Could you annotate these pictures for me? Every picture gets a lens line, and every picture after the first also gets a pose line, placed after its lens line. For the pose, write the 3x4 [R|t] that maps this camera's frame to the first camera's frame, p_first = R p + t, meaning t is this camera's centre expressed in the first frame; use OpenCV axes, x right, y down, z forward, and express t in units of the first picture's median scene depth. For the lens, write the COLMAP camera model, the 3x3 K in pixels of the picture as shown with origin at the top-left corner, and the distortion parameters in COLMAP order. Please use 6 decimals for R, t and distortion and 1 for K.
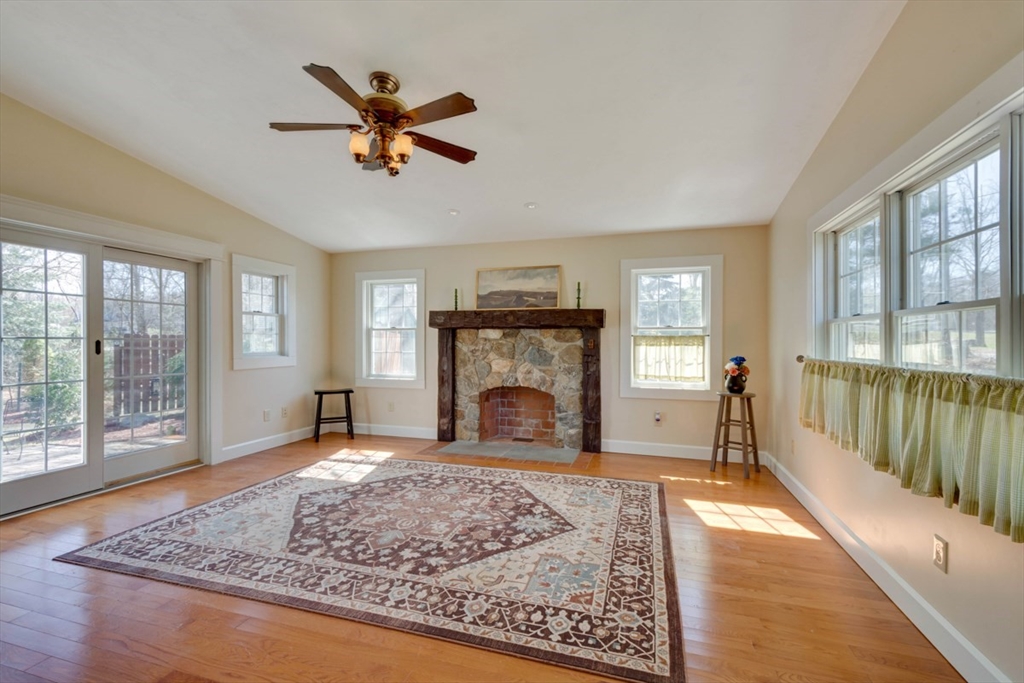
lens RADIAL K [[447.6, 0, 510.9], [0, 447.6, 353.9], [0, 0, 1]] dist [0.027534, -0.000064]
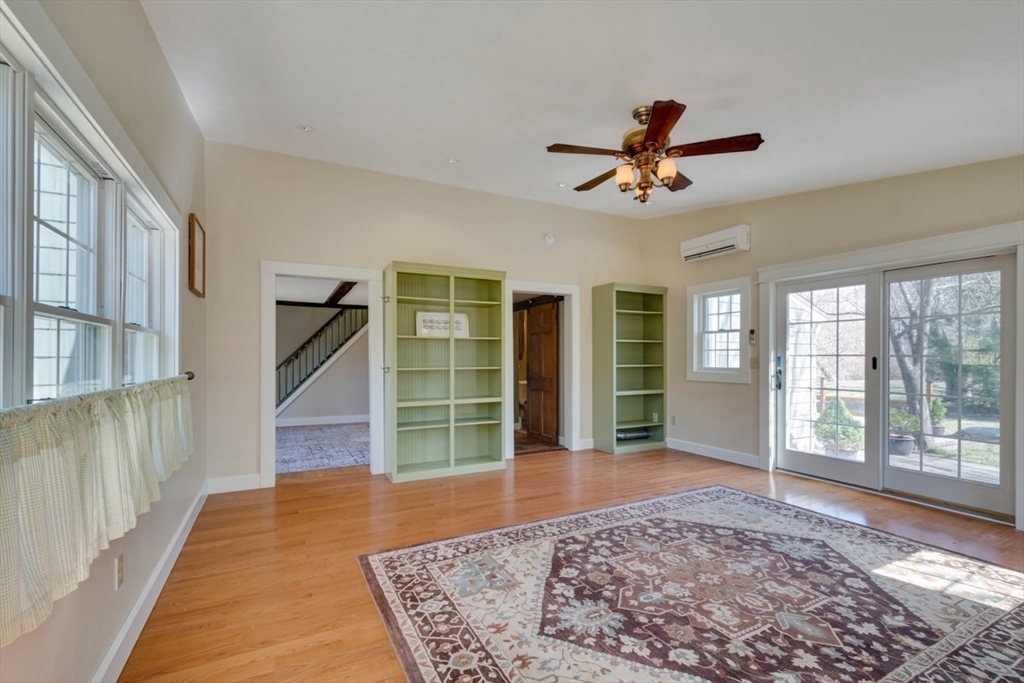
lens RADIAL K [[447.6, 0, 510.9], [0, 447.6, 353.9], [0, 0, 1]] dist [0.027534, -0.000064]
pose [[-0.707712, -0.008287, -0.706452, 0.742804], [-0.019638, 0.999776, 0.007945, -0.040914], [0.706228, 0.019496, -0.707716, 1.625164]]
